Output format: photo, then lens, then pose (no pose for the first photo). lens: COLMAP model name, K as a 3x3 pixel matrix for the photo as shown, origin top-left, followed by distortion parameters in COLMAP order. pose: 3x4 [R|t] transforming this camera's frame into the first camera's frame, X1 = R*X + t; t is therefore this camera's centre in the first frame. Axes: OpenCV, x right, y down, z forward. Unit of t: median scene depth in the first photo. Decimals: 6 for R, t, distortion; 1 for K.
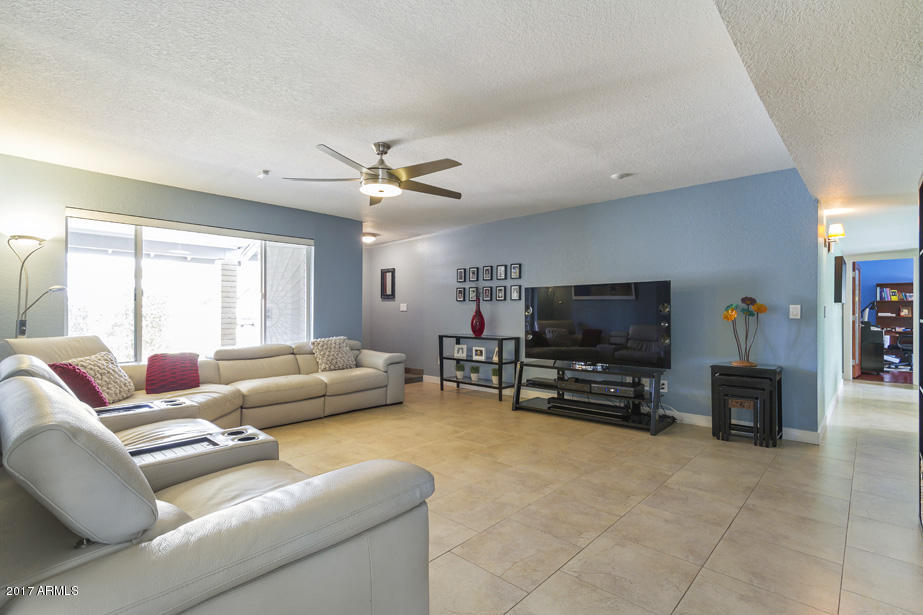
lens RADIAL K [[441.7, 0, 461.5], [0, 441.7, 307.5], [0, 0, 1]] dist [0.004635, 0.000599]
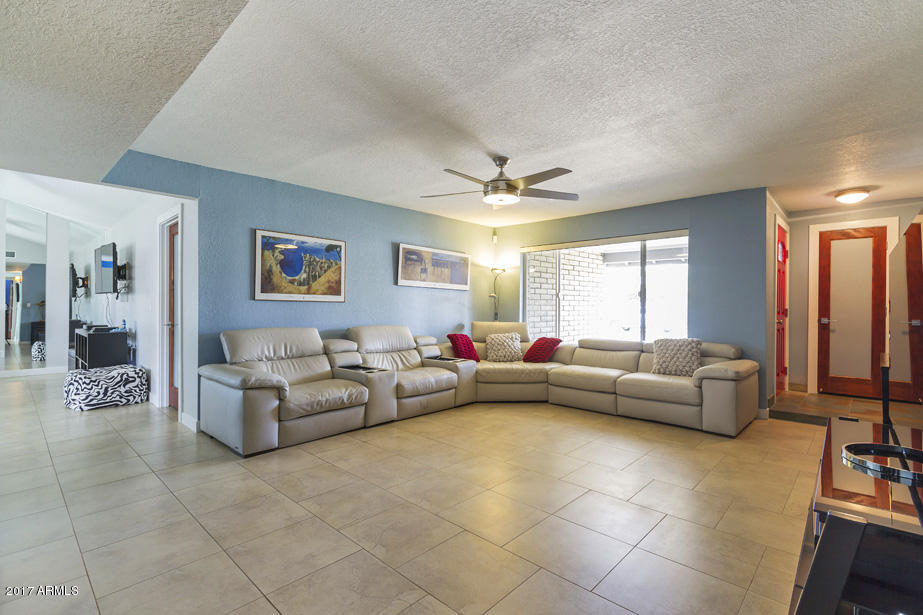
lens RADIAL K [[430.4, 0, 460.8], [0, 430.4, 301.8], [0, 0, 1]] dist [0.003993, 0.000082]
pose [[-0.007983, -0.013634, -0.999875, 0.865645], [0.003620, 0.999900, -0.013663, 0.007915], [0.999962, -0.003729, -0.007933, 0.867650]]
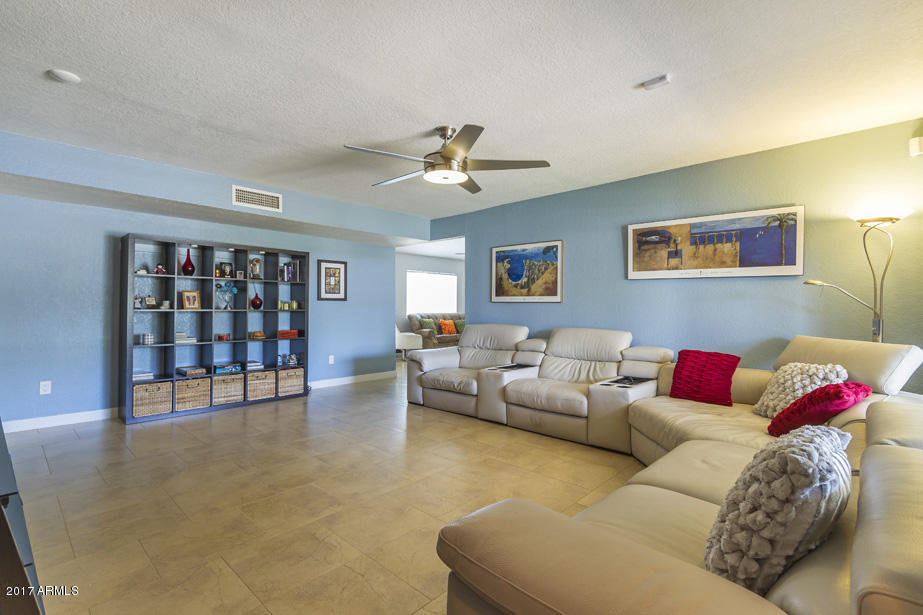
lens RADIAL K [[430.4, 0, 460.8], [0, 430.4, 301.8], [0, 0, 1]] dist [0.003993, 0.000082]
pose [[-0.999987, -0.004854, 0.001745, -0.207191], [-0.004894, 0.999711, -0.023547, 0.019624], [-0.001631, -0.023555, -0.999721, 1.826855]]
